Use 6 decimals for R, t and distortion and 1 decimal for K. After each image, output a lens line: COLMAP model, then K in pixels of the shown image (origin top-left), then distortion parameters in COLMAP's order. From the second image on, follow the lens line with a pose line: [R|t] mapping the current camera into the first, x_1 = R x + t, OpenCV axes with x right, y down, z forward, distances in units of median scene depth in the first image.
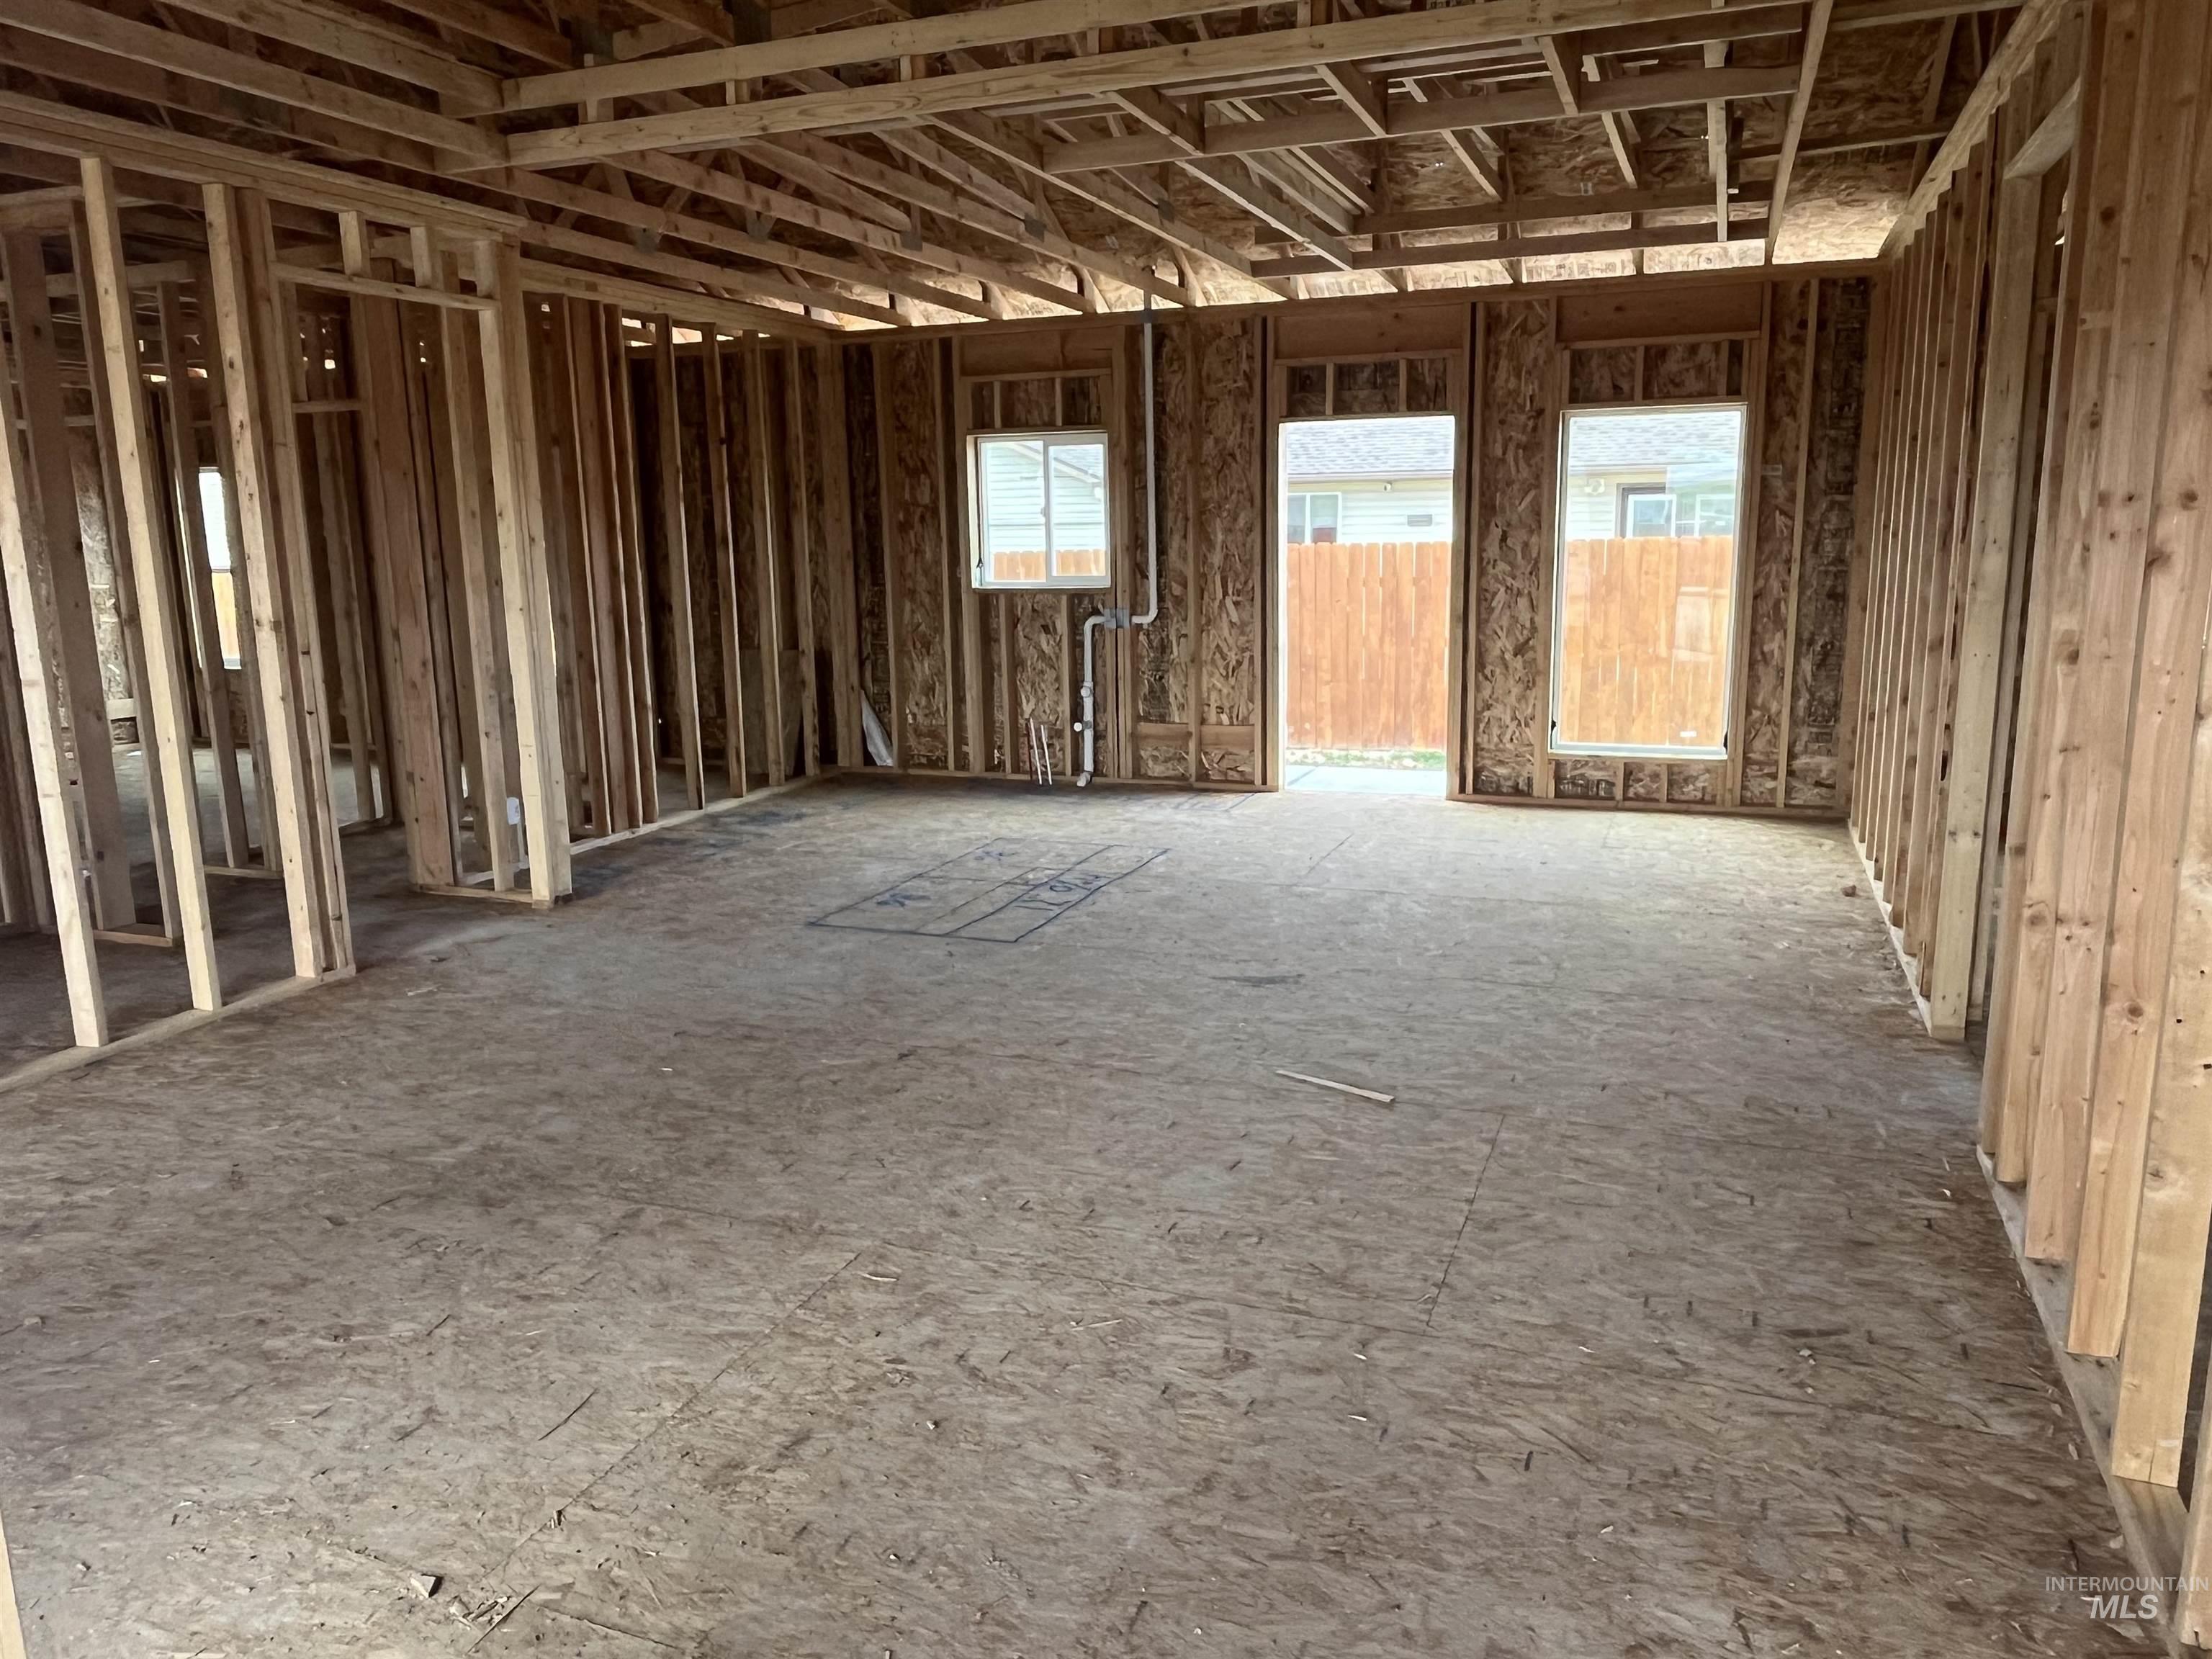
lens RADIAL K [[1560.2, 0, 1094.8], [0, 1560.2, 837.7], [0, 0, 1]] dist [-0.000625, -0.003236]
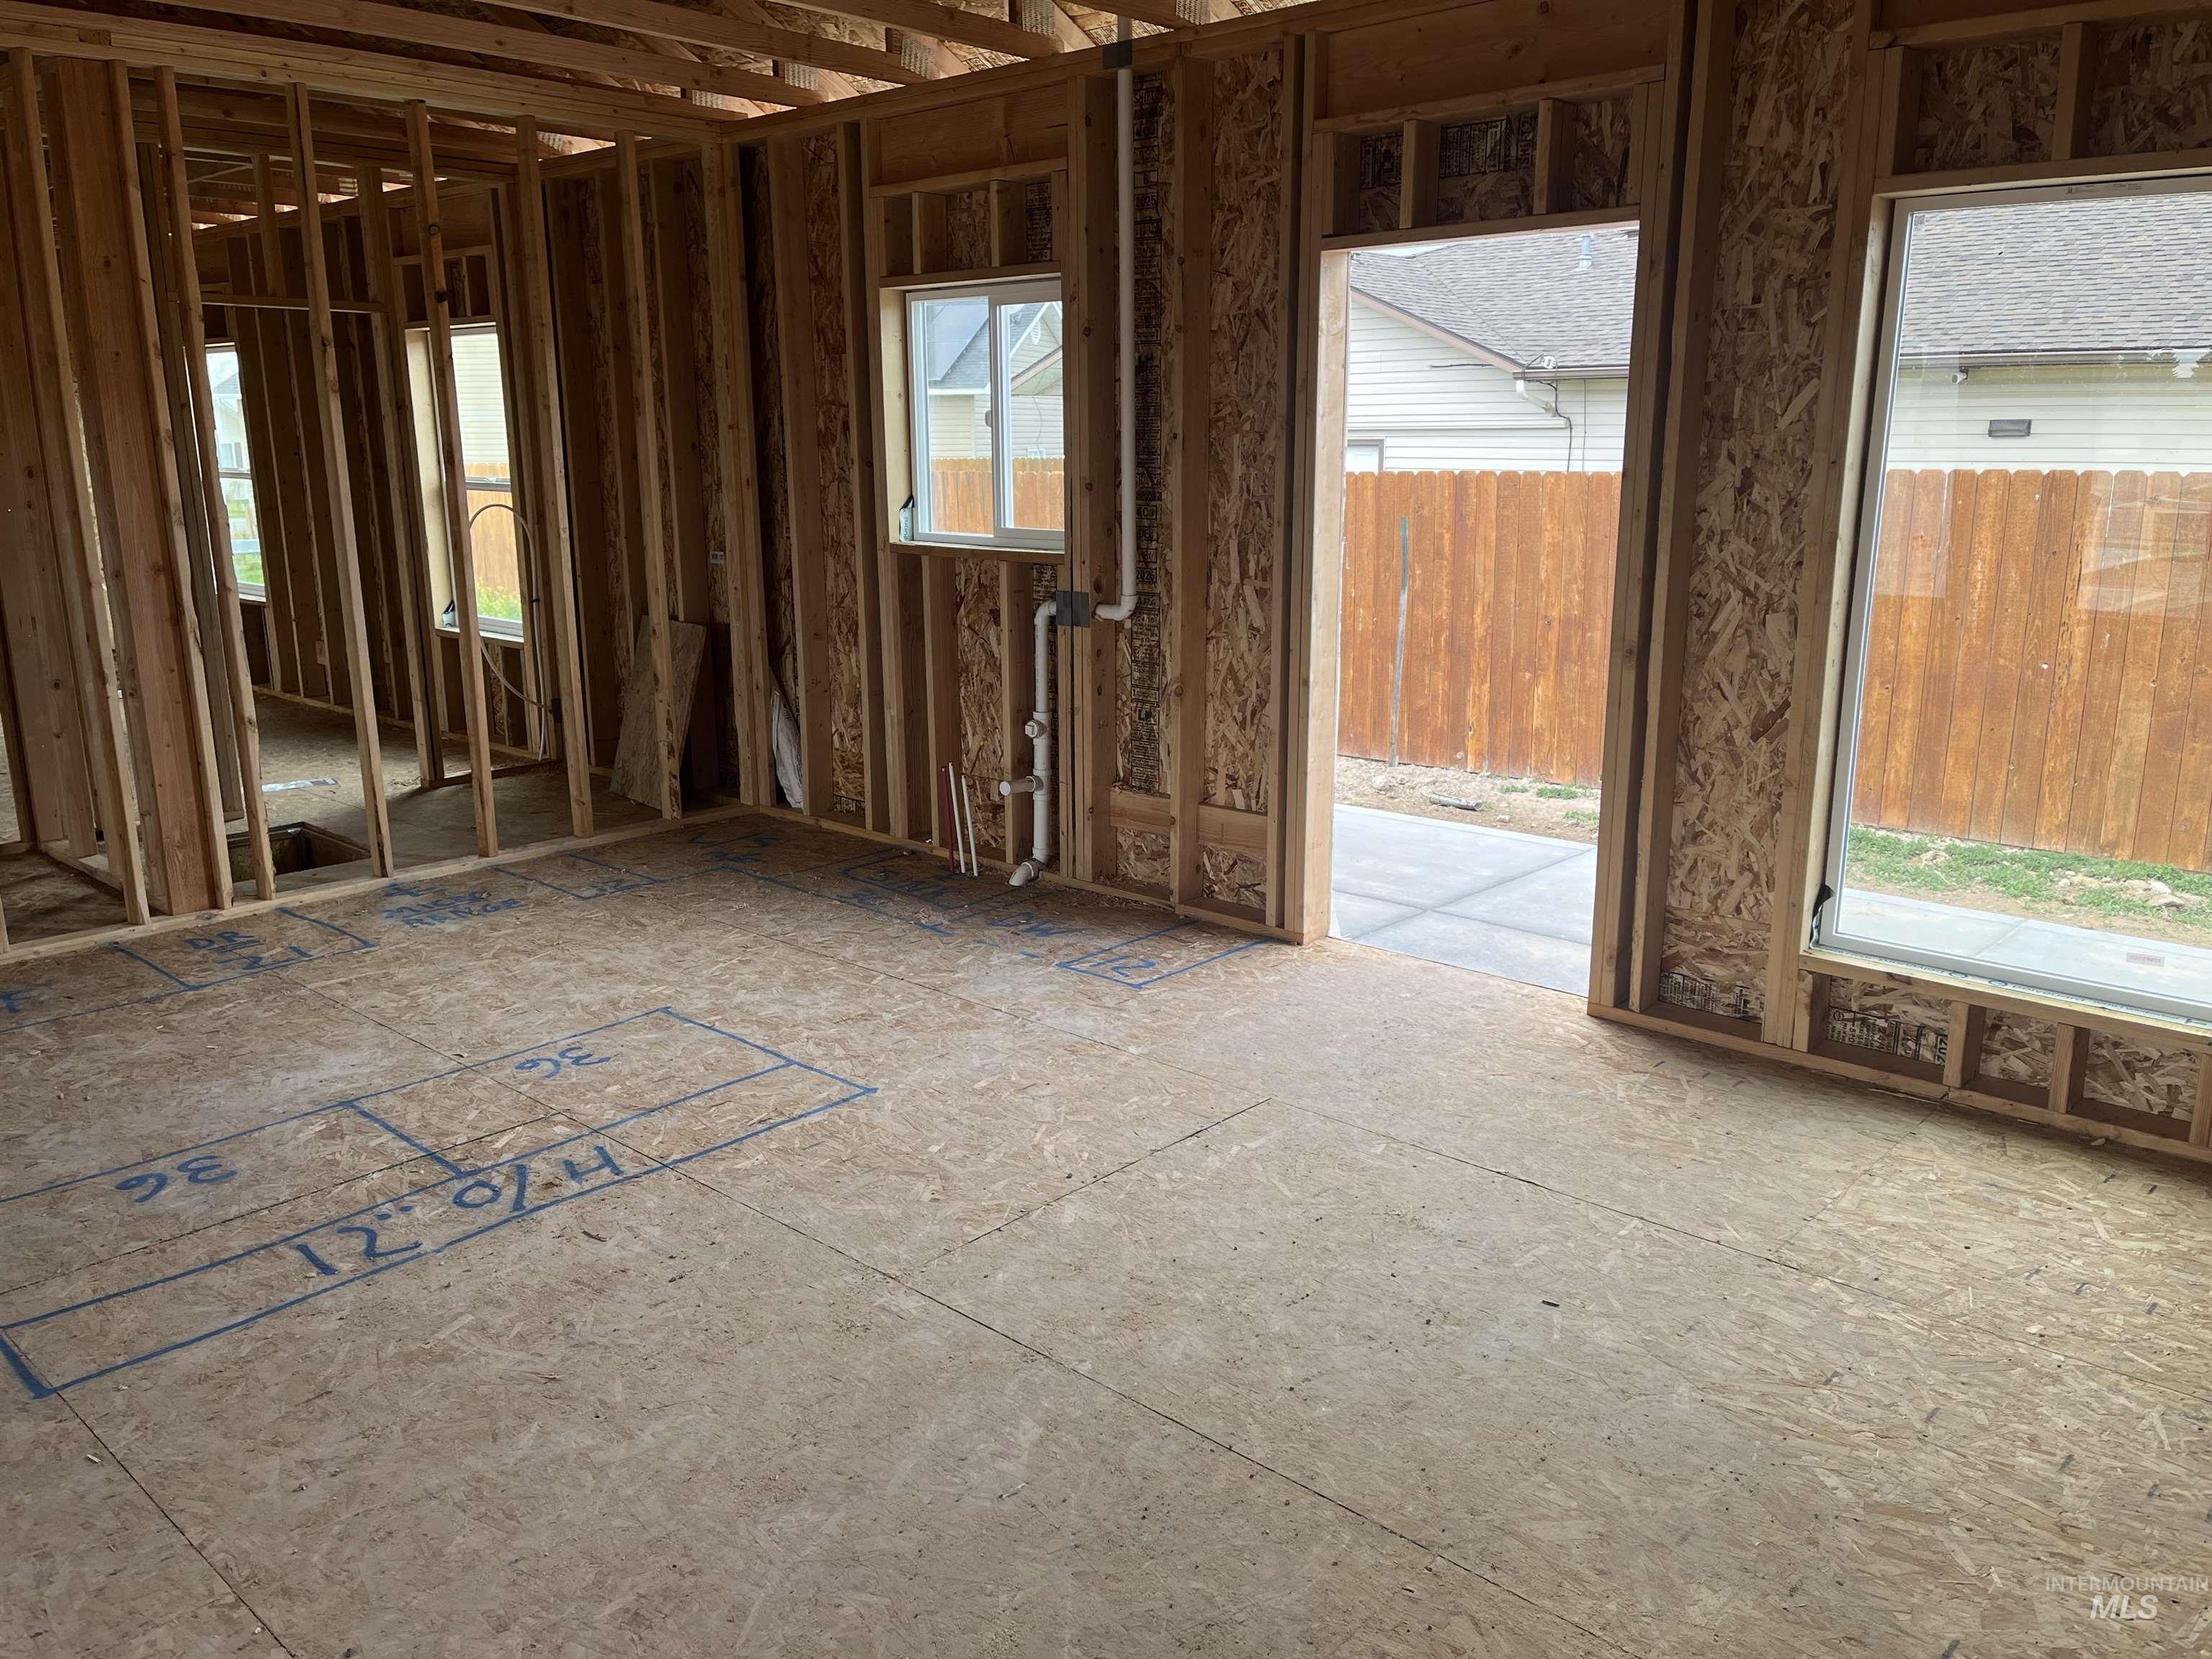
lens RADIAL K [[1676.2, 0, 1088.0], [0, 1676.2, 836.4], [0, 0, 1]] dist [0.079350, -0.094425]
pose [[0.931989, 0.097349, -0.349170, 0.247476], [-0.082437, 0.994945, 0.057352, -0.093826], [0.352988, -0.024667, 0.935303, 0.424160]]
